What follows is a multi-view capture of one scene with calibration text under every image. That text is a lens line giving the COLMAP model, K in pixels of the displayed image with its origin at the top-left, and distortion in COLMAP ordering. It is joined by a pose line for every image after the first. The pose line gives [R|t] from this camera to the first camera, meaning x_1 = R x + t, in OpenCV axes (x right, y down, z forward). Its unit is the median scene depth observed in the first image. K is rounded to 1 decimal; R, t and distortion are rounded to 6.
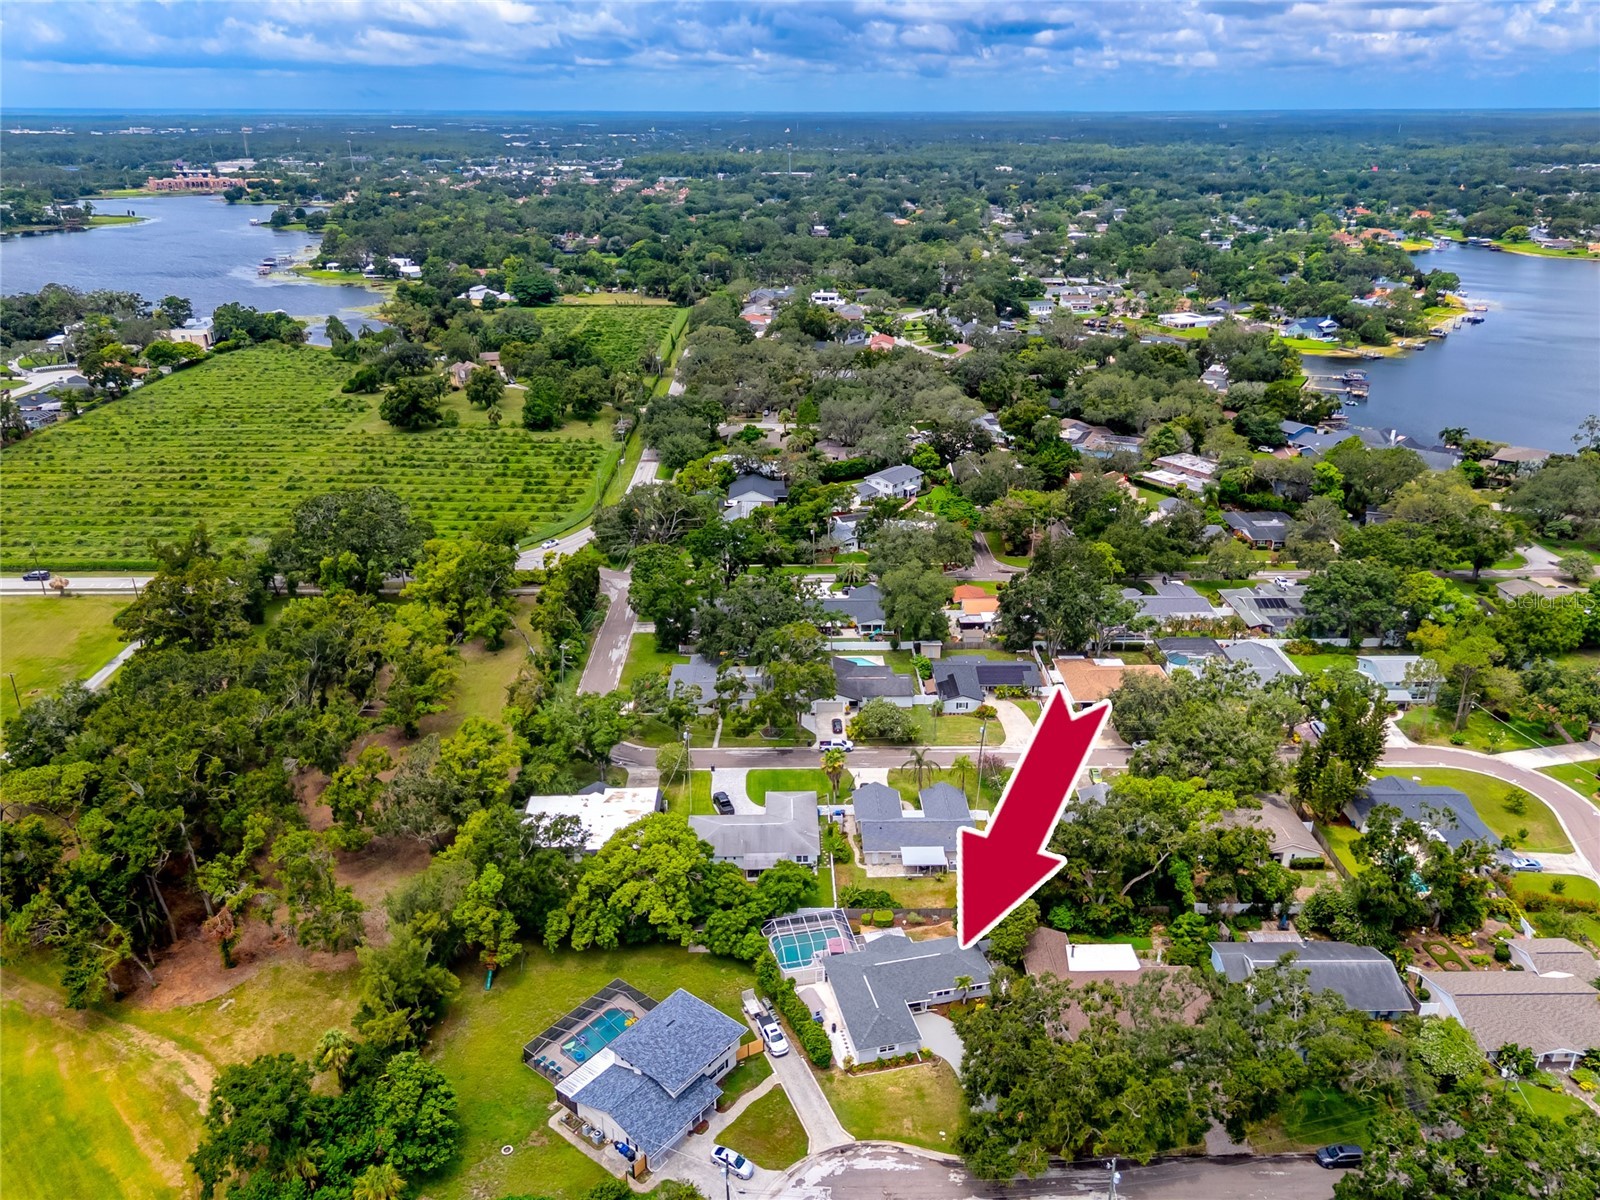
lens RADIAL K [[1157.2, 0, 800.5], [0, 1157.2, 598.9], [0, 0, 1]] dist [0.040714, -0.038474]
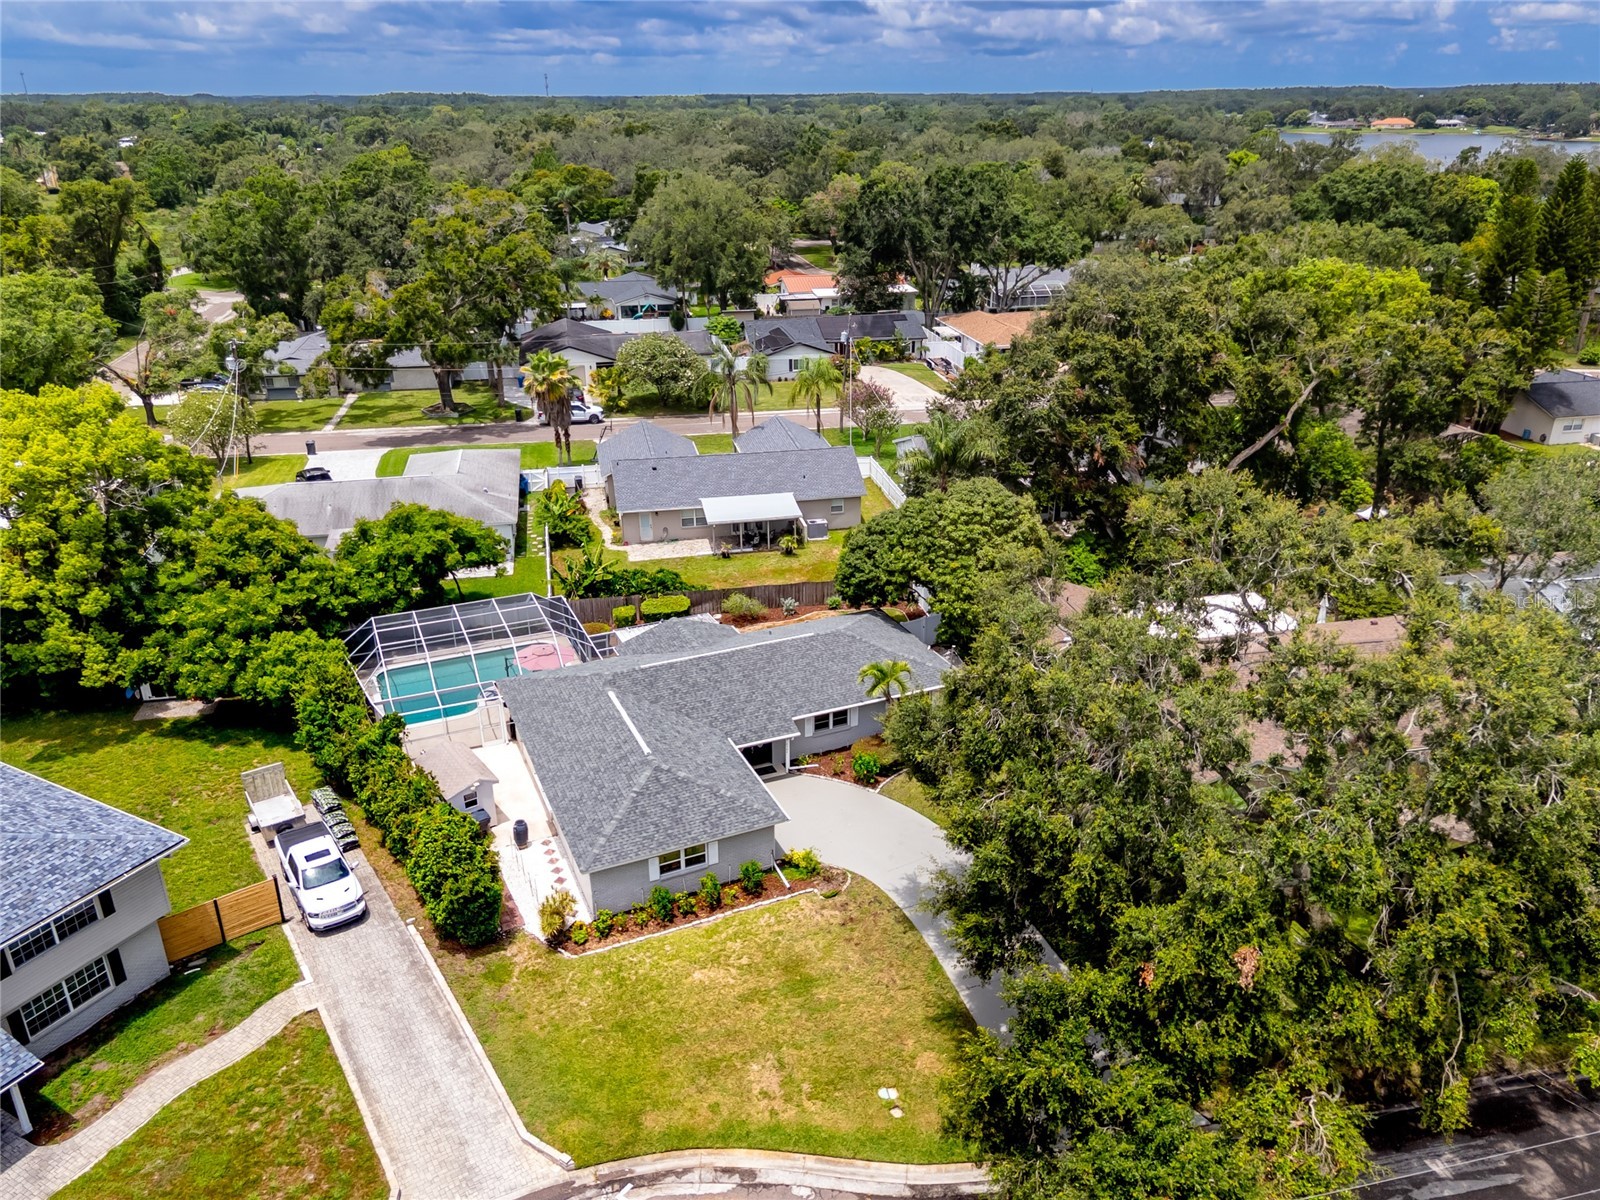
lens RADIAL K [[1157.2, 0, 798.6], [0, 1157.2, 600.8], [0, 0, 1]] dist [0.040714, -0.038474]
pose [[0.983845, -0.080803, 0.159753, 0.059190], [0.079422, 0.996728, 0.015024, 0.304467], [-0.160444, -0.002093, 0.987043, 0.661621]]
